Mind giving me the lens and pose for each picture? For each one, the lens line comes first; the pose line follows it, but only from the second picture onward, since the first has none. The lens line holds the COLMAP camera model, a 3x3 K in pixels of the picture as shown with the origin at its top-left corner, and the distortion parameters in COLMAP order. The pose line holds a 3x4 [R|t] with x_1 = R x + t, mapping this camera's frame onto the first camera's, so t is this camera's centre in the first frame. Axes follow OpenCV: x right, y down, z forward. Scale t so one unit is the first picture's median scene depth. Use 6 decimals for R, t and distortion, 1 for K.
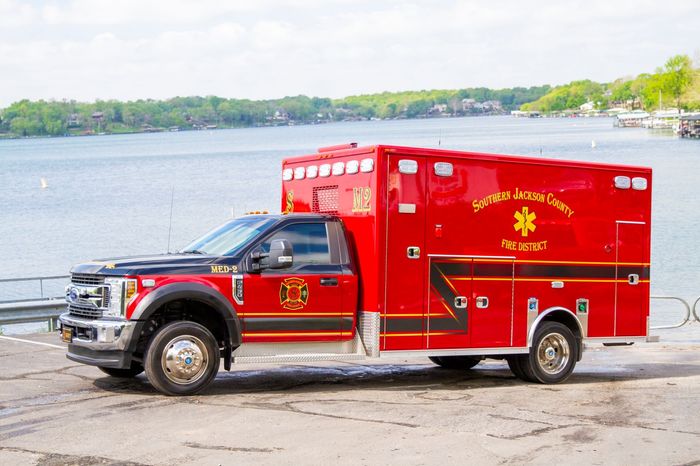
lens RADIAL K [[1111.7, 0, 376.8], [0, 1111.7, 238.4], [0, 0, 1]] dist [0.015175, 0.000000]
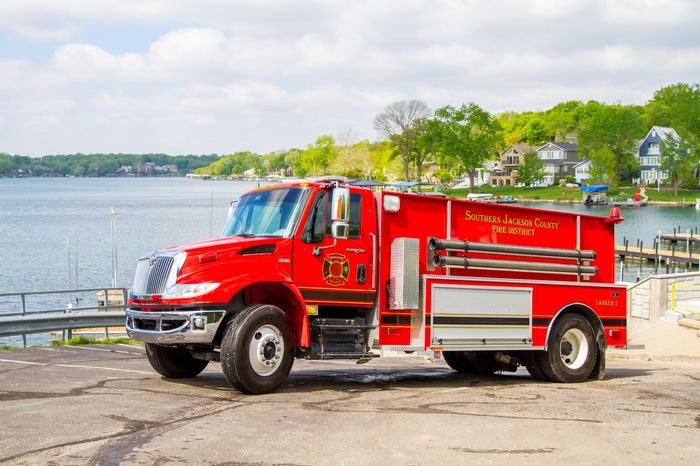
lens RADIAL K [[902.2, 0, 367.1], [0, 902.2, 239.4], [0, 0, 1]] dist [-0.051446, 0.000000]
pose [[0.948604, 0.019649, 0.315854, -0.094471], [-0.005982, 0.999006, -0.044179, 0.007890], [-0.316408, 0.040019, 0.947779, 0.056100]]
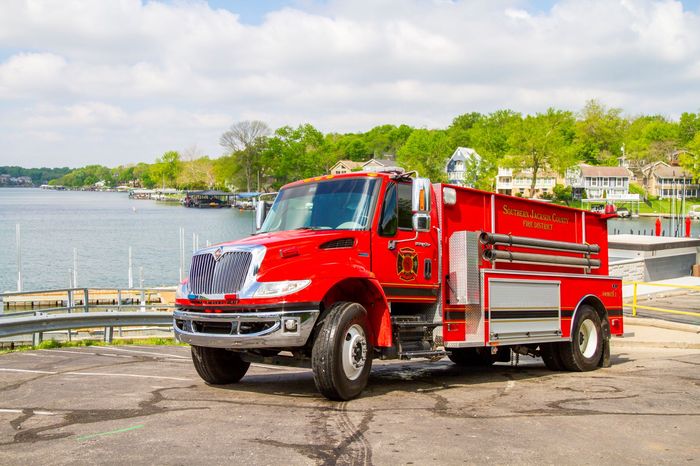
lens RADIAL K [[780.7, 0, 355.9], [0, 780.7, 242.7], [0, 0, 1]] dist [-0.071778, 0.000000]
pose [[0.871686, 0.014814, 0.489841, -0.133249], [0.008015, 0.998978, -0.044473, 0.008577], [-0.490000, 0.042693, 0.870677, 0.118444]]
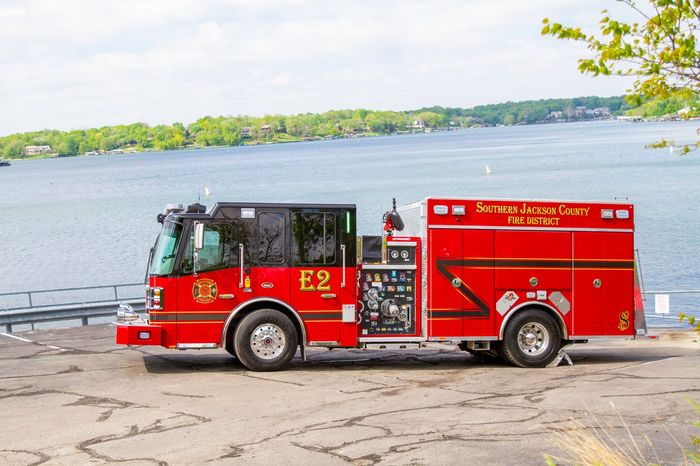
lens RADIAL K [[946.8, 0, 389.0], [0, 946.8, 231.1], [0, 0, 1]] dist [-0.031683, 0.000000]
pose [[0.992825, -0.006106, -0.119421, 0.064593], [0.006563, 0.999973, 0.003436, -0.014014], [0.119397, -0.004195, 0.992838, -0.083795]]
